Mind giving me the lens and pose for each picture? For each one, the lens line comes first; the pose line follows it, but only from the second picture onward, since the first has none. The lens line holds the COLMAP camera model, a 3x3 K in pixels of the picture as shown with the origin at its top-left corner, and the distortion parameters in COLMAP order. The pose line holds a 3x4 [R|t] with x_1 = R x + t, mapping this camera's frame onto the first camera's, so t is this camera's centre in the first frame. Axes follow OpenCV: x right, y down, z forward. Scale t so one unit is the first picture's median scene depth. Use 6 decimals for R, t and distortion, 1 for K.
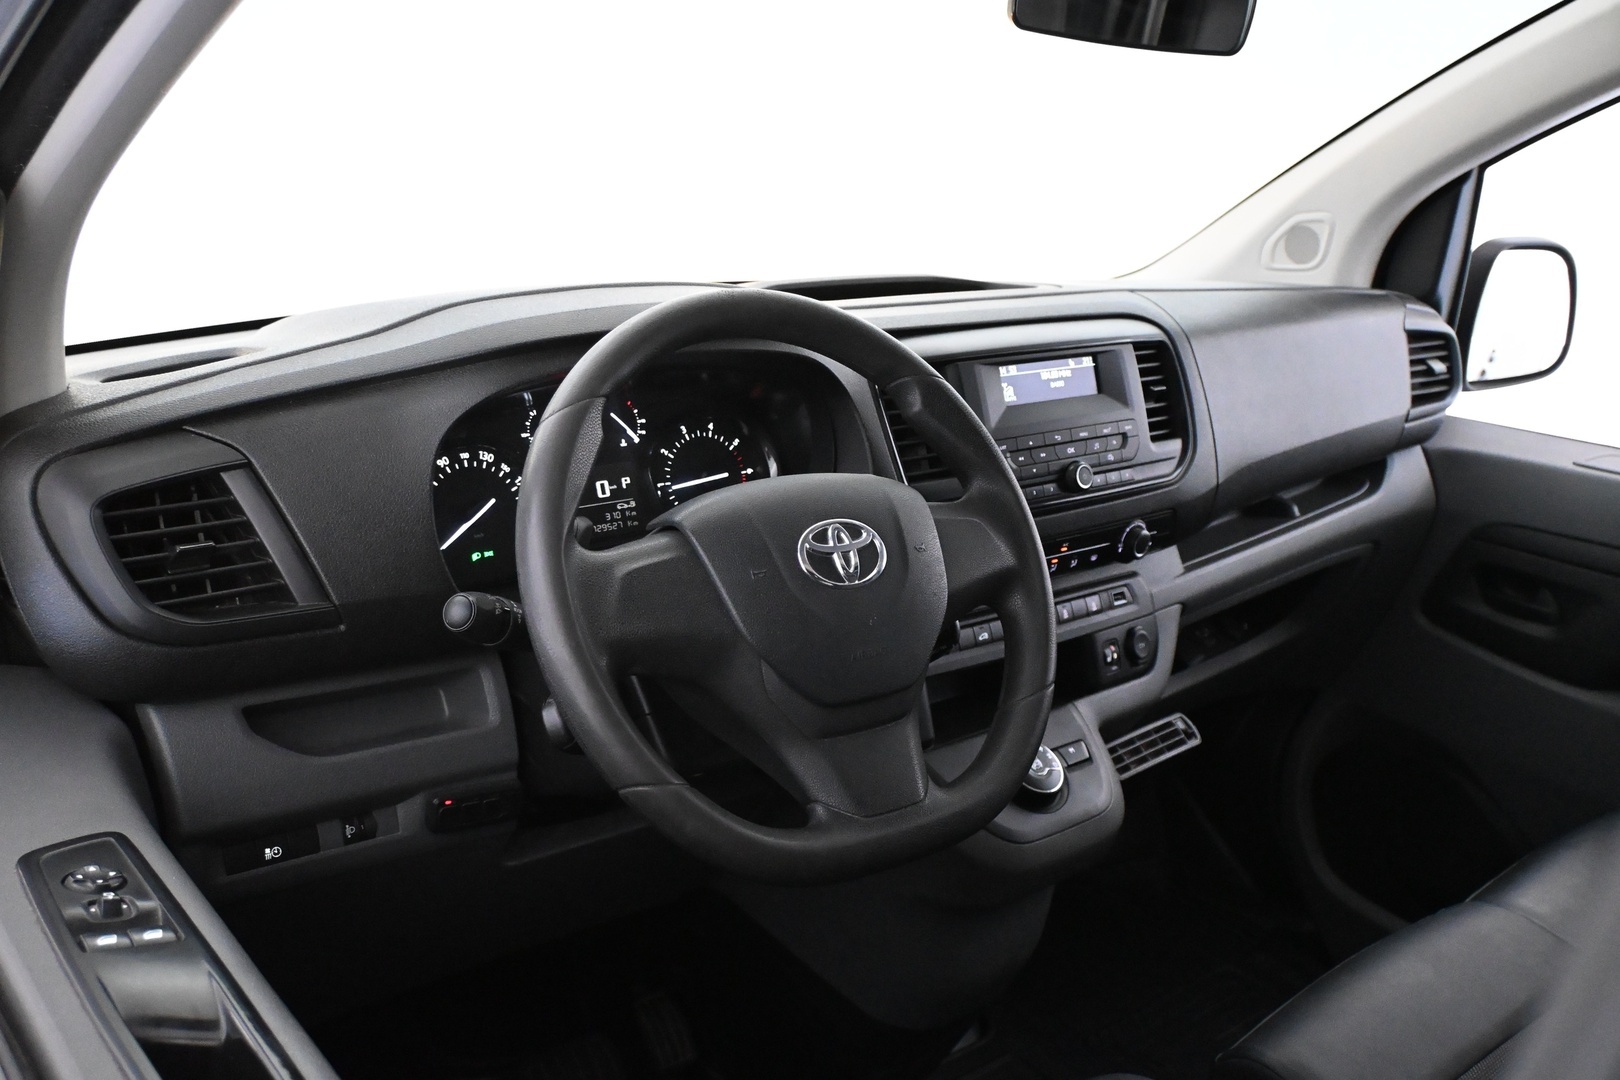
lens RADIAL K [[1499.3, 0, 815.3], [0, 1499.3, 500.6], [0, 0, 1]] dist [-0.006323, -0.000882]
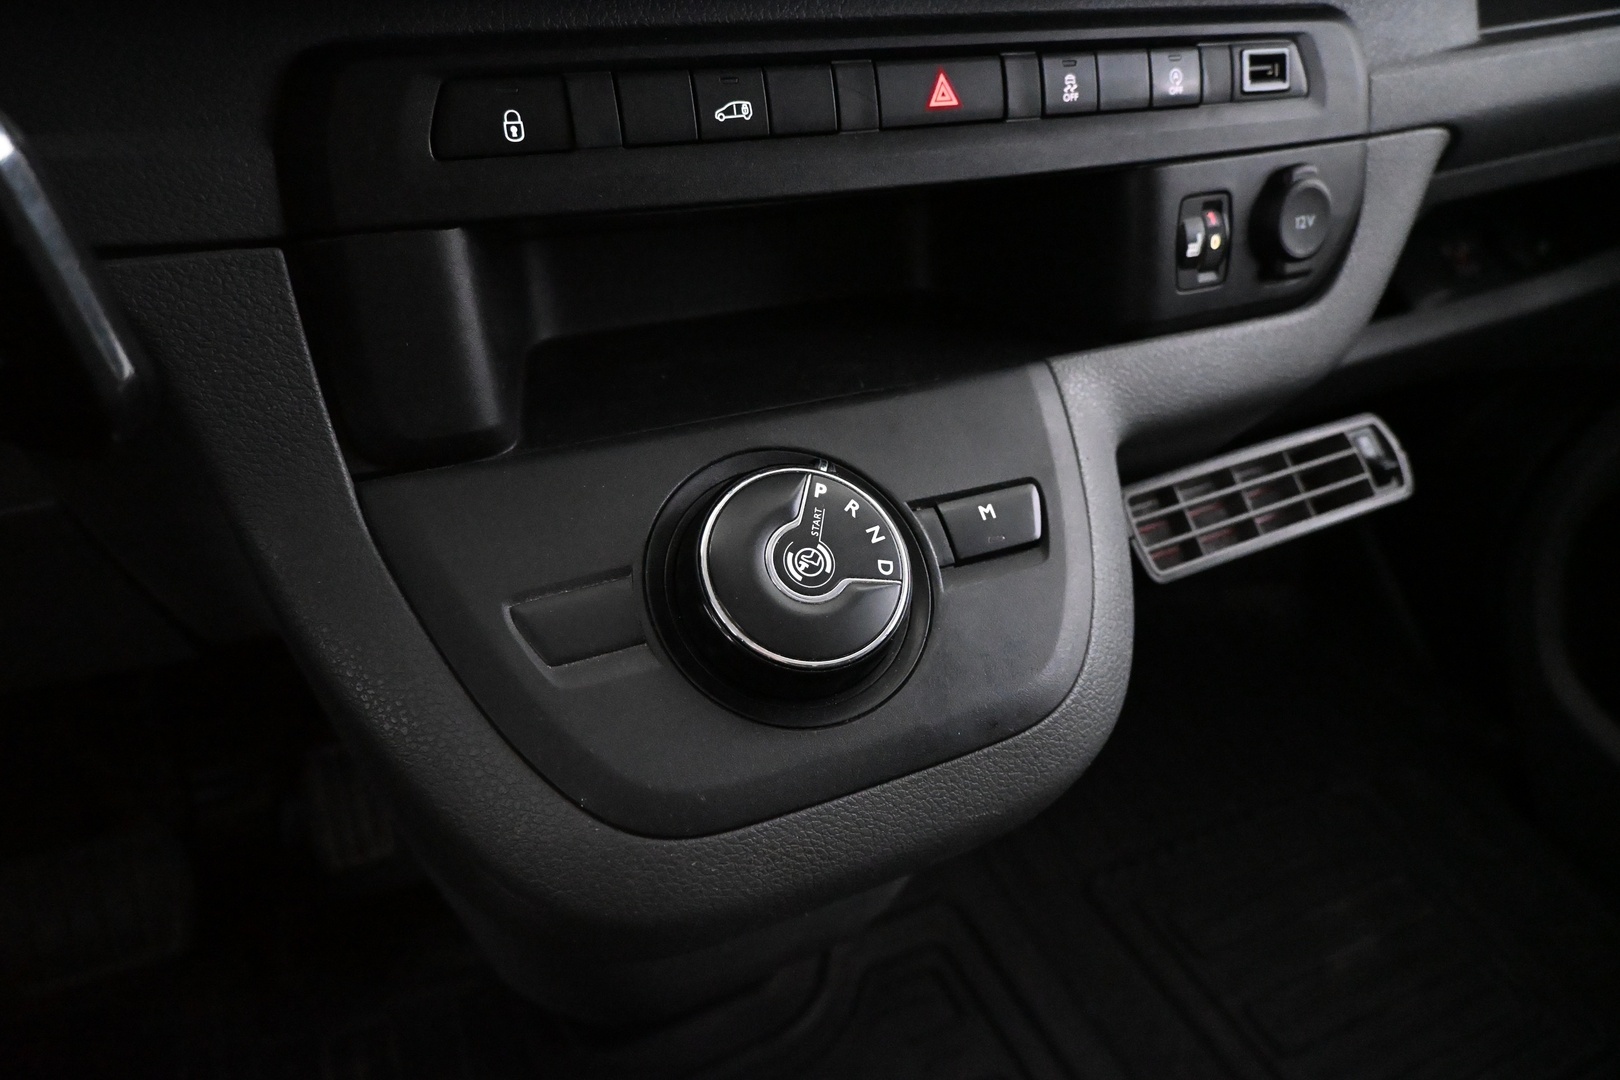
lens RADIAL K [[1097.6, 0, 806.9], [0, 1097.6, 535.9], [0, 0, 1]] dist [-0.000424, -0.004017]
pose [[0.966578, 0.150563, -0.207503, 0.176554], [-0.072386, 0.936725, 0.342500, 0.089471], [0.245942, -0.316033, 0.916316, 0.741928]]
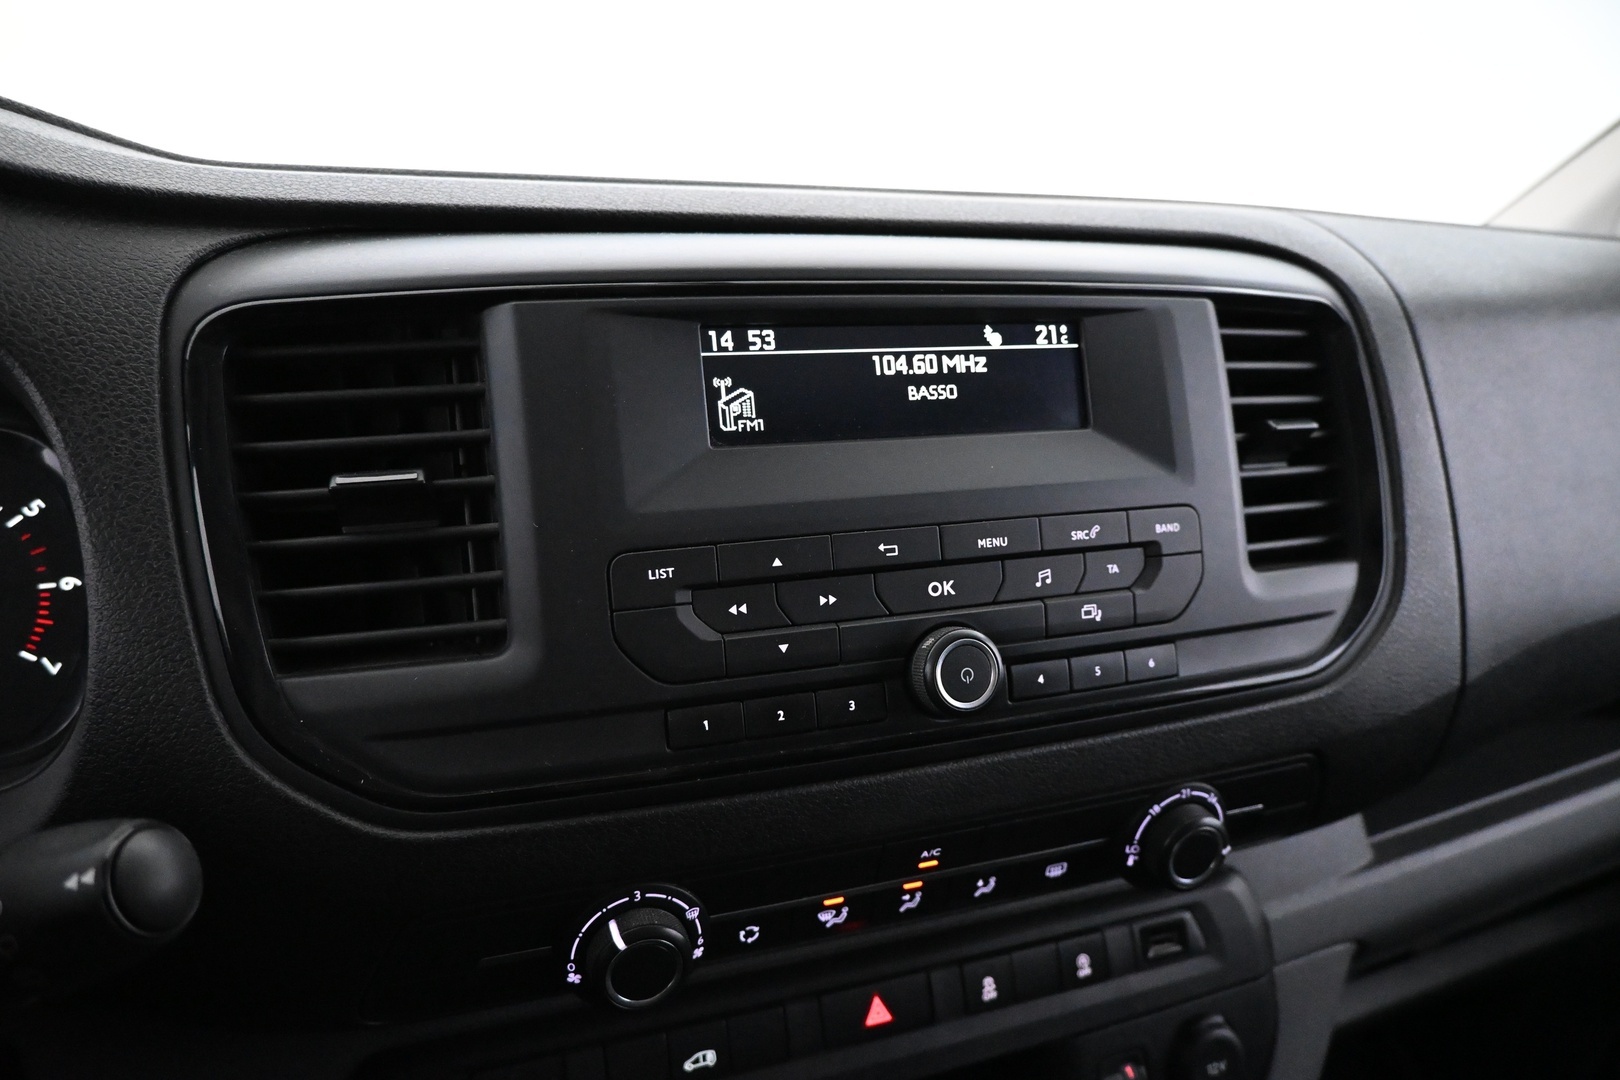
lens RADIAL K [[1097.6, 0, 806.9], [0, 1097.6, 535.9], [0, 0, 1]] dist [-0.000424, -0.004017]
pose [[0.944868, 0.065320, -0.320870, 0.207492], [-0.065306, 0.997807, 0.010817, -0.043235], [0.320873, 0.010734, 0.947062, 0.714333]]
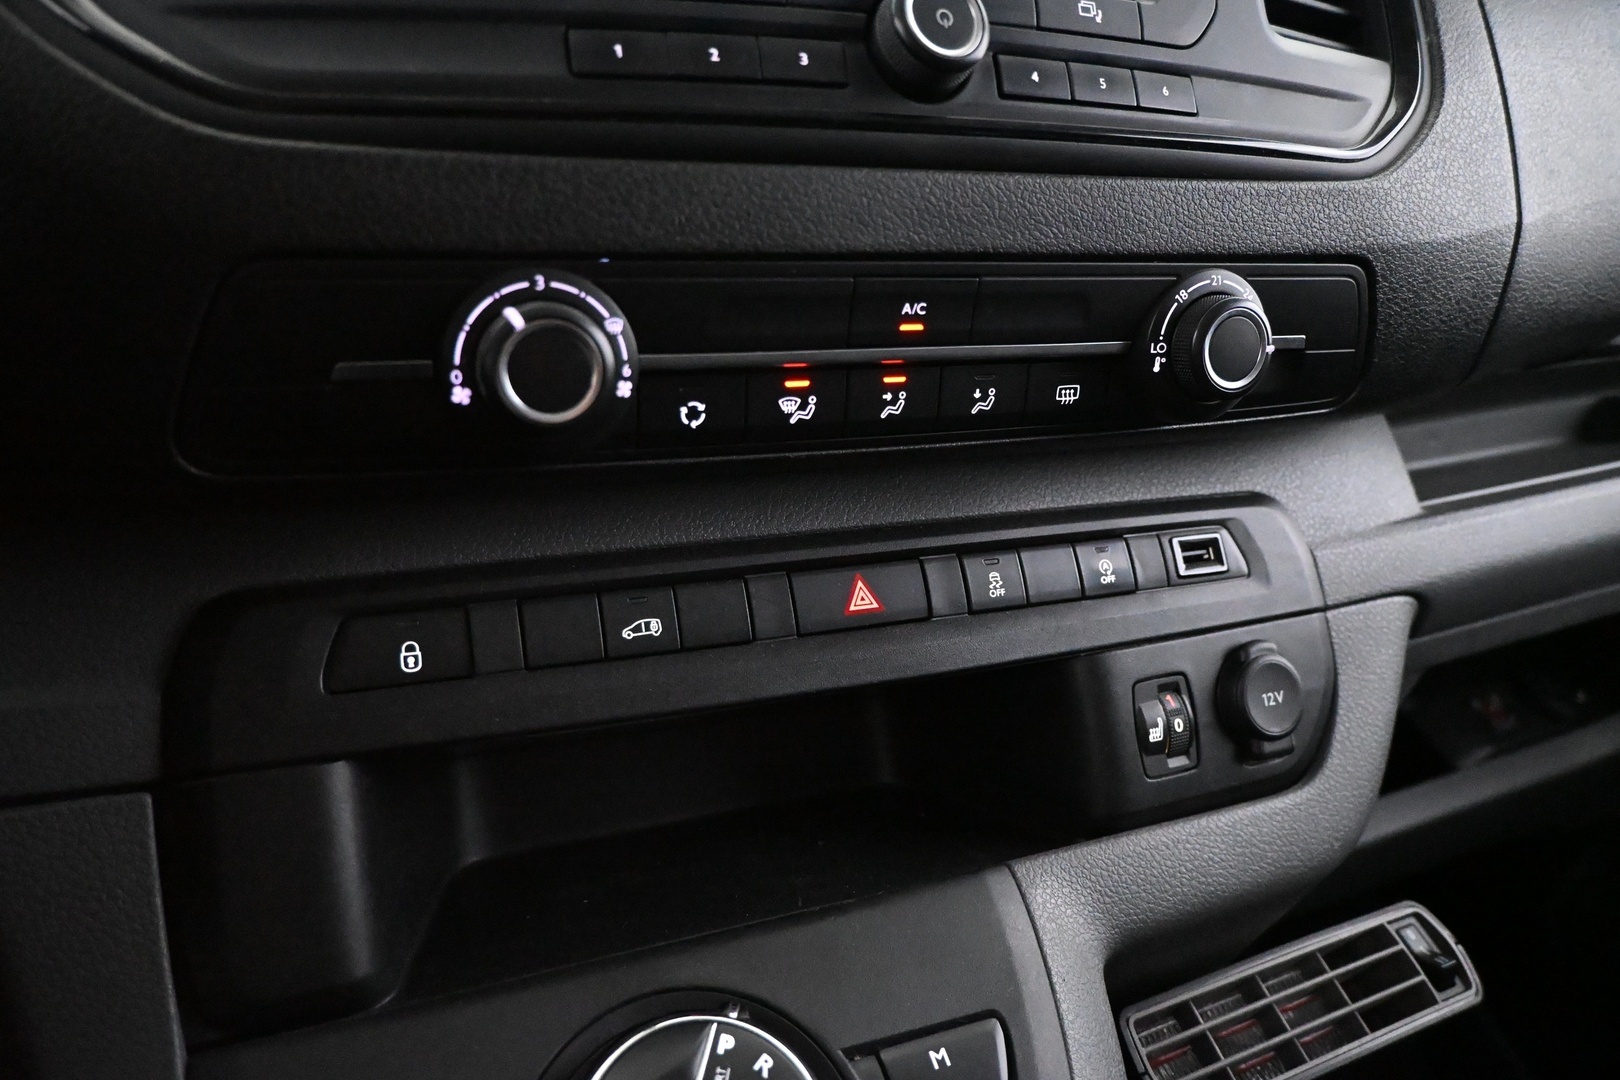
lens RADIAL K [[1097.6, 0, 806.9], [0, 1097.6, 535.9], [0, 0, 1]] dist [-0.000424, -0.004017]
pose [[0.953963, -0.004790, -0.299886, 0.200369], [-0.017561, 0.997265, -0.071792, 0.083148], [0.299410, 0.073753, 0.951270, 0.764722]]
